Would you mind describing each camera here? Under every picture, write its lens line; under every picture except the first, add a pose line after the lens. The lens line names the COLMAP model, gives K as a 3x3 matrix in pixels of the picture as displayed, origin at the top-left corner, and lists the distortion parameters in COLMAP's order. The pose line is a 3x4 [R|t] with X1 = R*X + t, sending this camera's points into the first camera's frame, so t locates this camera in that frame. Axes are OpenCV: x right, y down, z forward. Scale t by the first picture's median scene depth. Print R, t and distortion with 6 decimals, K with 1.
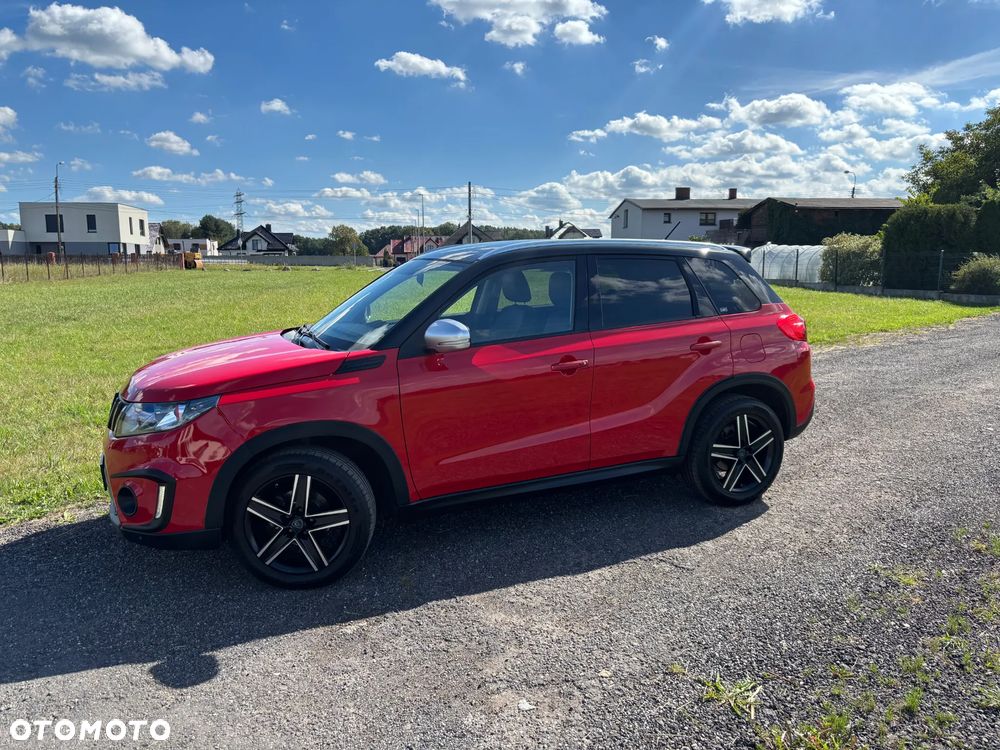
lens RADIAL K [[744.6, 0, 500.7], [0, 744.6, 388.7], [0, 0, 1]] dist [0.028102, -0.029371]
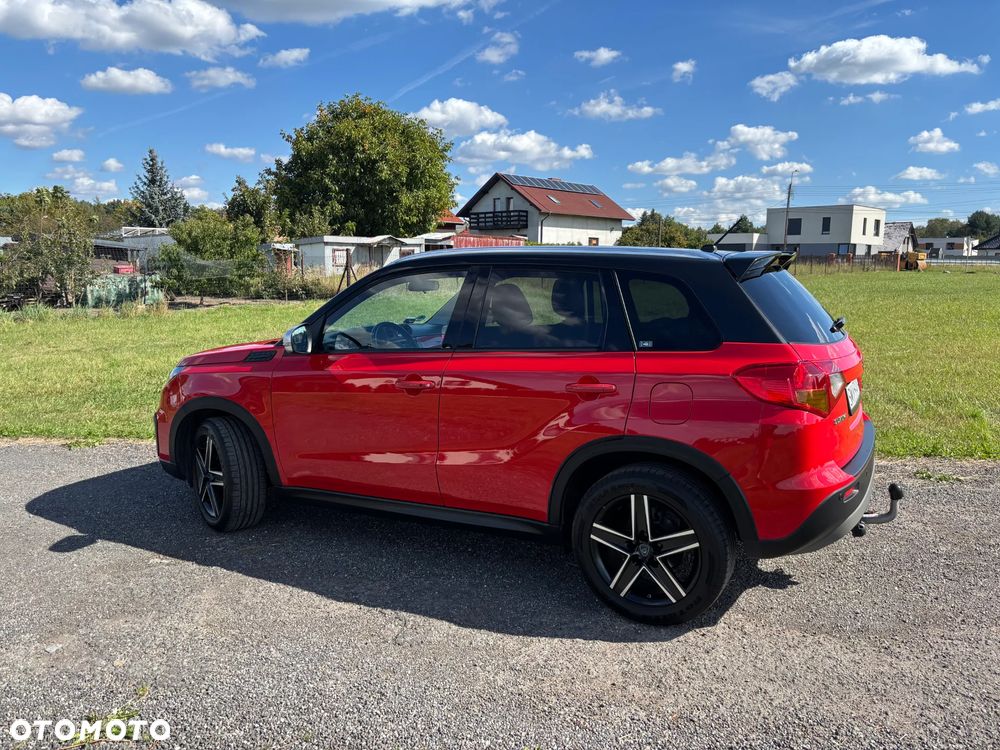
lens RADIAL K [[750.3, 0, 494.2], [0, 750.3, 372.5], [0, 0, 1]] dist [0.024043, -0.030160]
pose [[0.621383, 0.115499, -0.774947, 0.771389], [-0.154824, 0.987673, 0.023059, -0.072880], [0.768057, 0.105652, 0.631605, 0.434070]]
